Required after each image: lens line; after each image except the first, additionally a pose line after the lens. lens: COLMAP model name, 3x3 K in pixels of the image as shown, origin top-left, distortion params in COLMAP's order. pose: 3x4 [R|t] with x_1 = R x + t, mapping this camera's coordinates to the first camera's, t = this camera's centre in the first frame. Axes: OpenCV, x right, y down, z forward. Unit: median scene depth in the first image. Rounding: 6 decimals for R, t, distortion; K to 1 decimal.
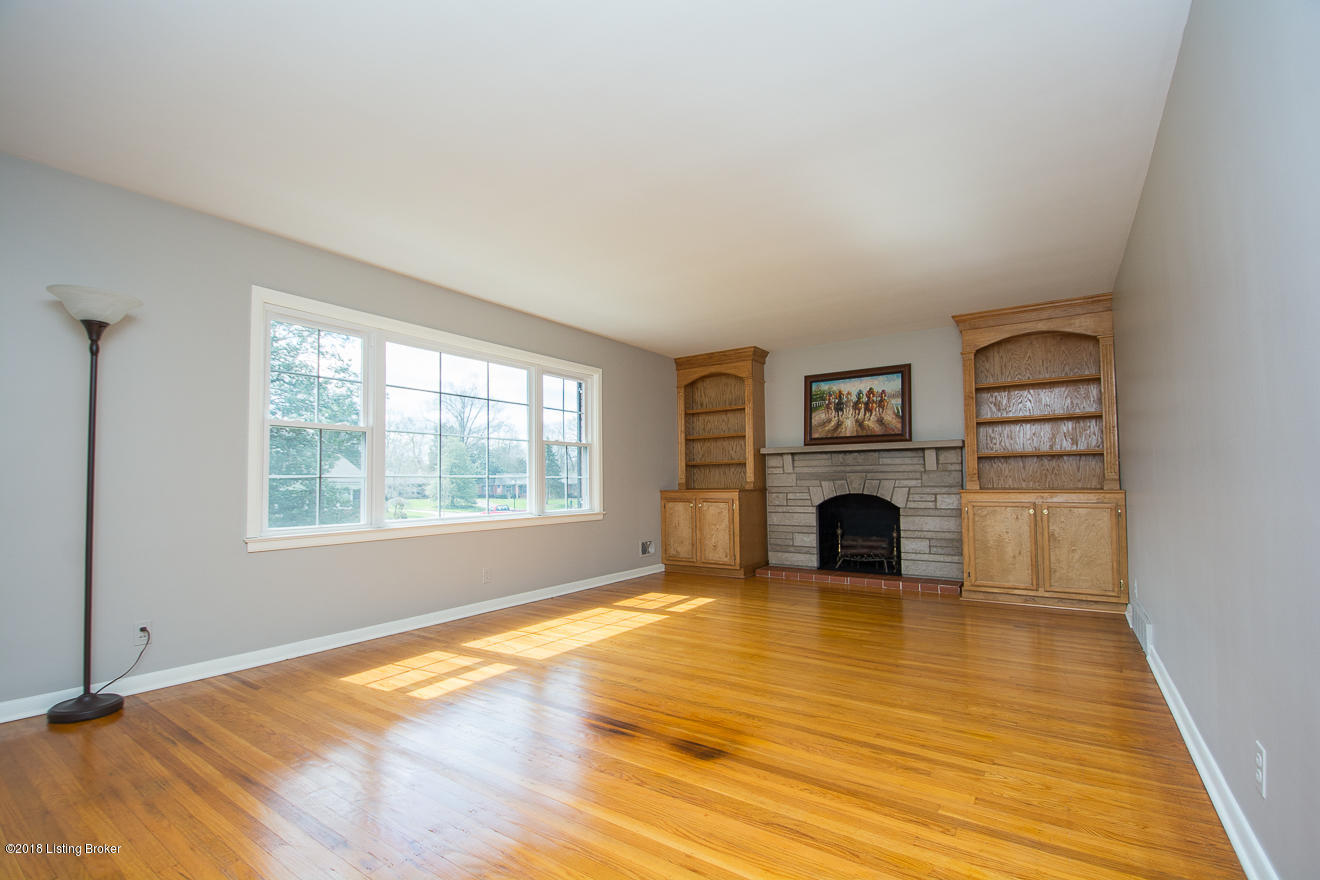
lens RADIAL K [[582.6, 0, 663.0], [0, 582.6, 460.6], [0, 0, 1]] dist [0.010695, -0.000231]
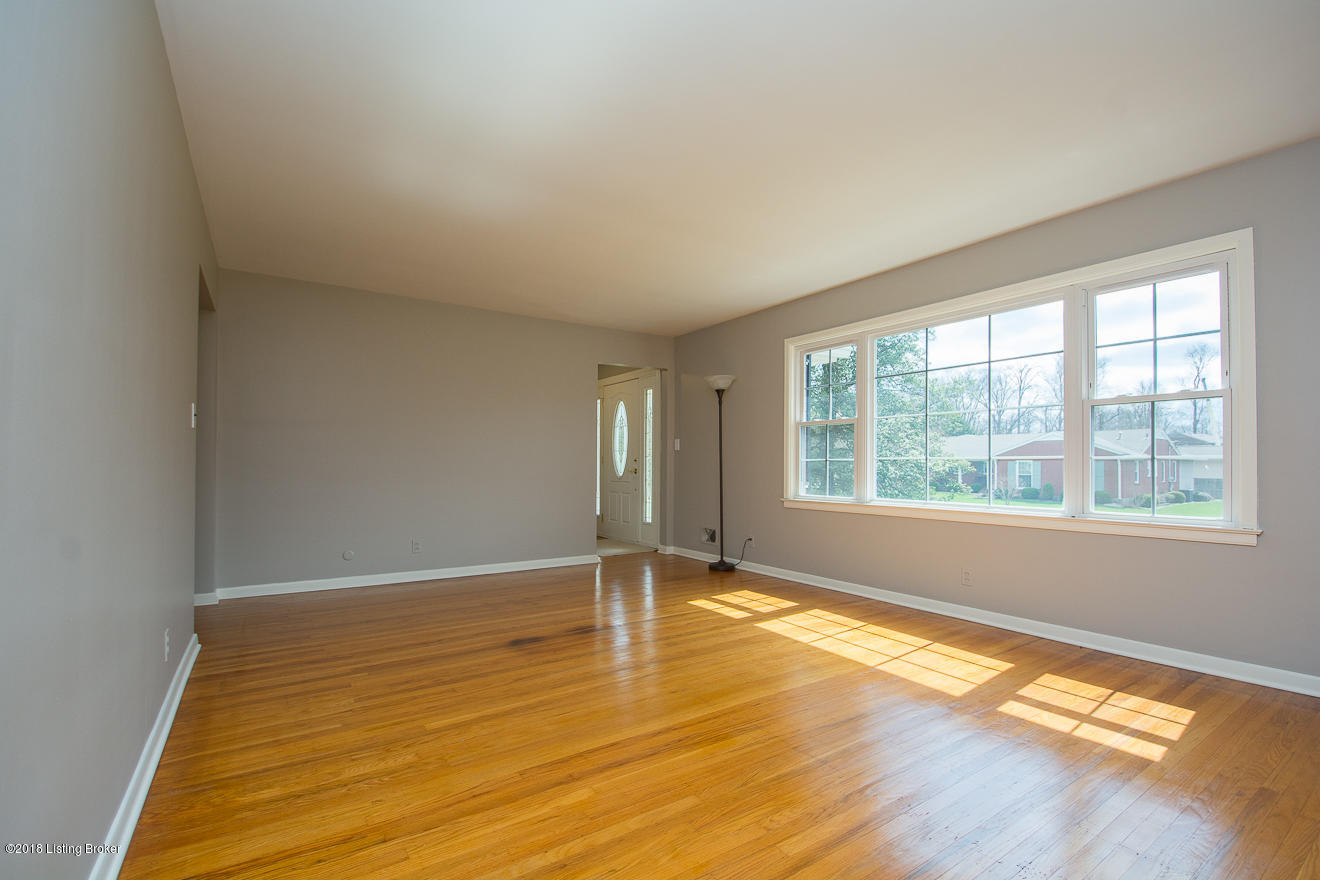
lens RADIAL K [[582.6, 0, 663.0], [0, 582.6, 460.6], [0, 0, 1]] dist [0.010695, -0.000231]
pose [[-0.370284, -0.001675, -0.928917, 0.884207], [0.031114, 0.999415, -0.014205, 0.040446], [0.928397, -0.034162, -0.370015, 1.263121]]
